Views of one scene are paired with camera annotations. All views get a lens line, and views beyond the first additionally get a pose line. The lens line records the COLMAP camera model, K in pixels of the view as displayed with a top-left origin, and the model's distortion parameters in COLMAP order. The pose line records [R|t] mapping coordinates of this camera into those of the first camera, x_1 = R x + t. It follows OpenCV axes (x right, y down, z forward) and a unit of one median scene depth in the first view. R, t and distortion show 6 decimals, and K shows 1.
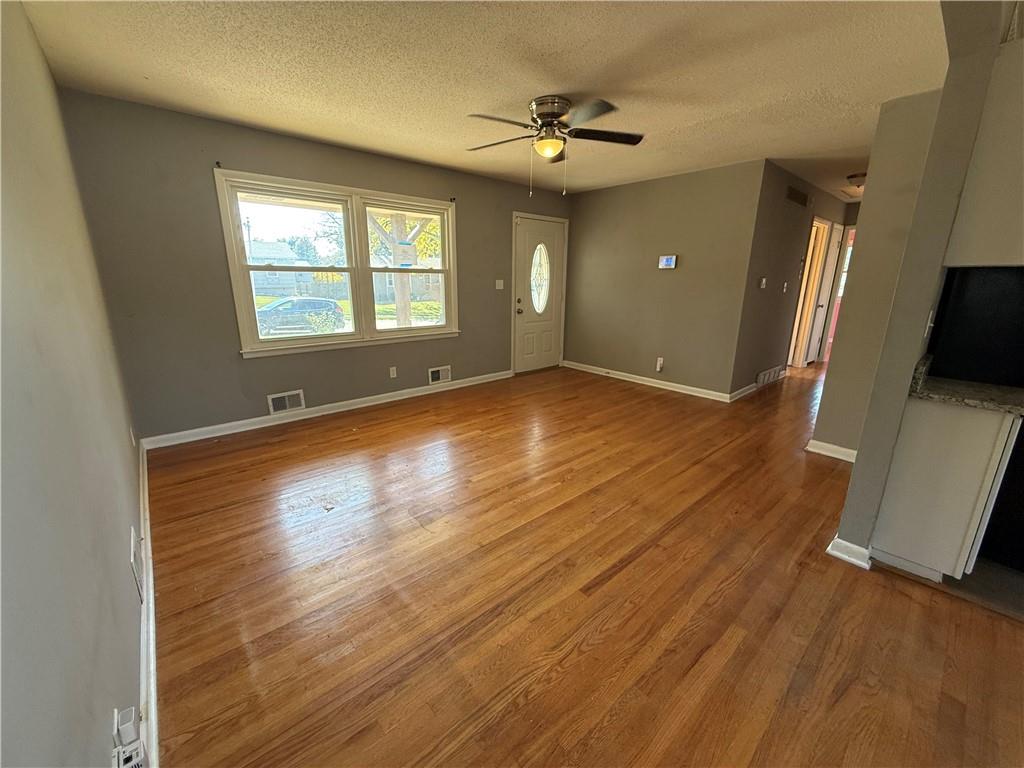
lens RADIAL K [[408.5, 0, 510.6], [0, 408.5, 383.2], [0, 0, 1]] dist [-0.001246, -0.000146]
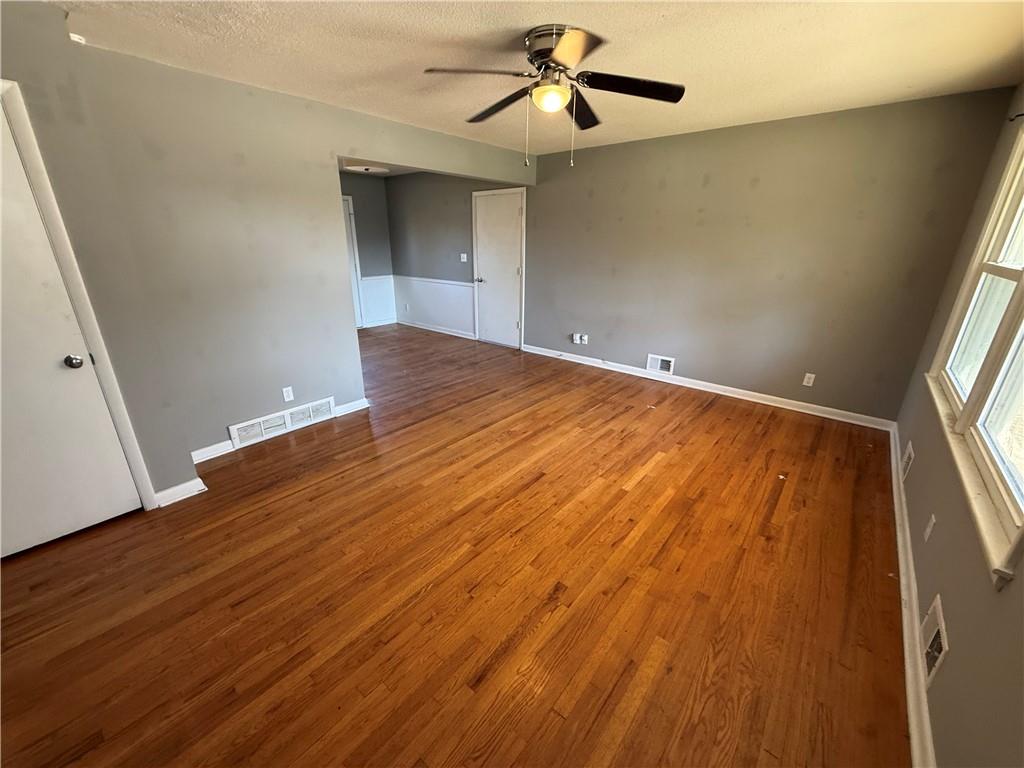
lens RADIAL K [[408.5, 0, 510.4], [0, 408.5, 385.5], [0, 0, 1]] dist [-0.001246, -0.000146]
pose [[-0.988863, 0.040083, -0.143333, 0.268126], [-0.048318, 0.824429, 0.563899, -0.519537], [0.140770, 0.564544, -0.813310, 1.744958]]
